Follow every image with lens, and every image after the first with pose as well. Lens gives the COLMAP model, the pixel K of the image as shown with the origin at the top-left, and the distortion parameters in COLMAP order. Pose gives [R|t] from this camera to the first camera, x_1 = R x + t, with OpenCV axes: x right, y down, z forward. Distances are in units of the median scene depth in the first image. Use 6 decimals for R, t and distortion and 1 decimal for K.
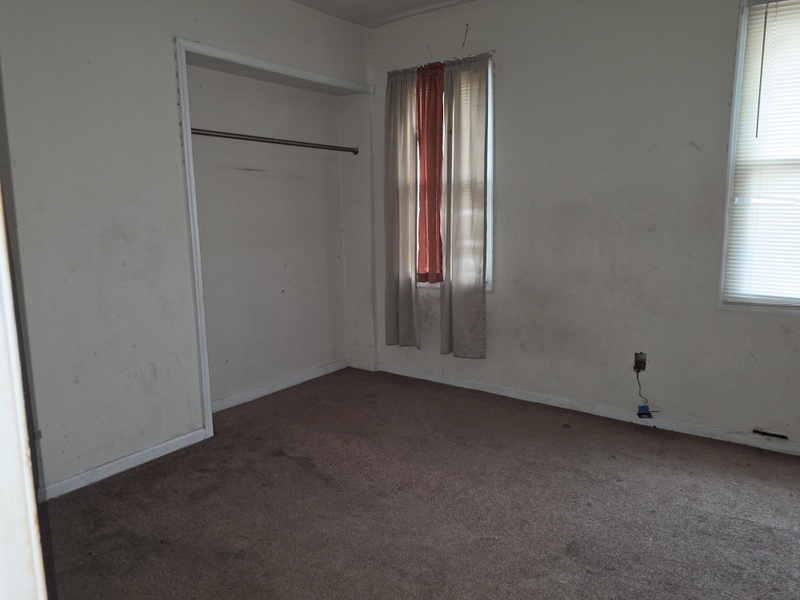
lens RADIAL K [[585.6, 0, 395.4], [0, 585.6, 307.7], [0, 0, 1]] dist [0.073216, -0.103140]
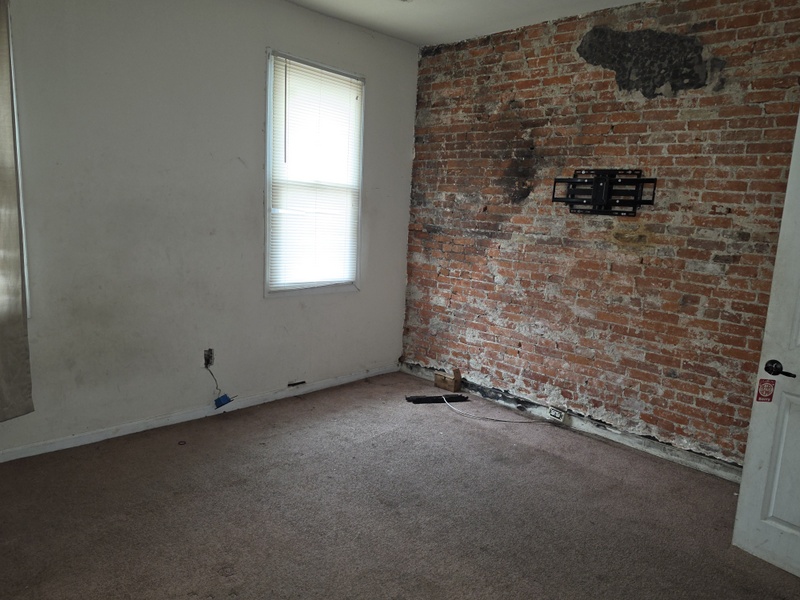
lens RADIAL K [[585.6, 0, 396.1], [0, 585.6, 302.6], [0, 0, 1]] dist [0.073216, -0.103140]
pose [[0.134175, -0.149424, 0.979627, -0.558049], [0.101655, 0.985426, 0.136386, -0.114899], [-0.985730, 0.081284, 0.147409, 0.504271]]
